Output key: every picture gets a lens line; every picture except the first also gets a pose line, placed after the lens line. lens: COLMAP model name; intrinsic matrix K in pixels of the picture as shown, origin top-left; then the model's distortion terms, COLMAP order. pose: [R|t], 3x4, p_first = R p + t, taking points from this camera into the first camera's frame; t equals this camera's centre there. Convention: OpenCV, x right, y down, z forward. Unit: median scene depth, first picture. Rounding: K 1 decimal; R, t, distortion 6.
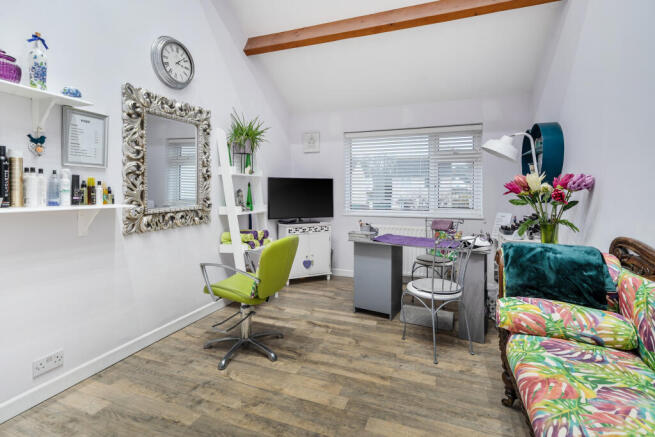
lens RADIAL K [[310.9, 0, 327.9], [0, 310.9, 189.3], [0, 0, 1]] dist [0.002593, 0.000270]
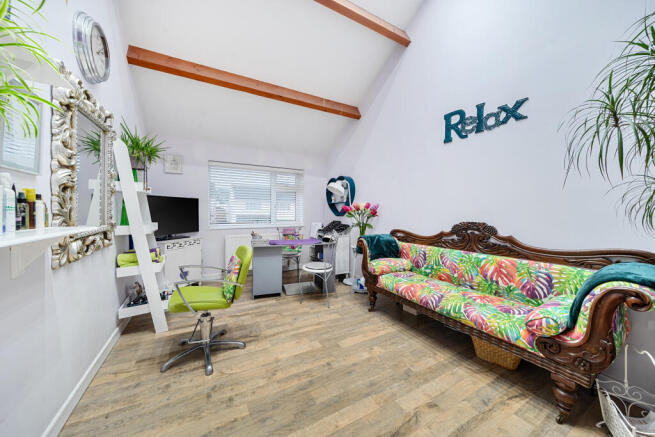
lens RADIAL K [[226.8, 0, 323.5], [0, 226.8, 211.6], [0, 0, 1]] dist [-0.002868, -0.000081]
pose [[0.660185, -0.000394, 0.751103, -0.602162], [-0.012077, 0.999865, 0.011140, -0.000831], [-0.751006, -0.016425, 0.660091, 0.172109]]
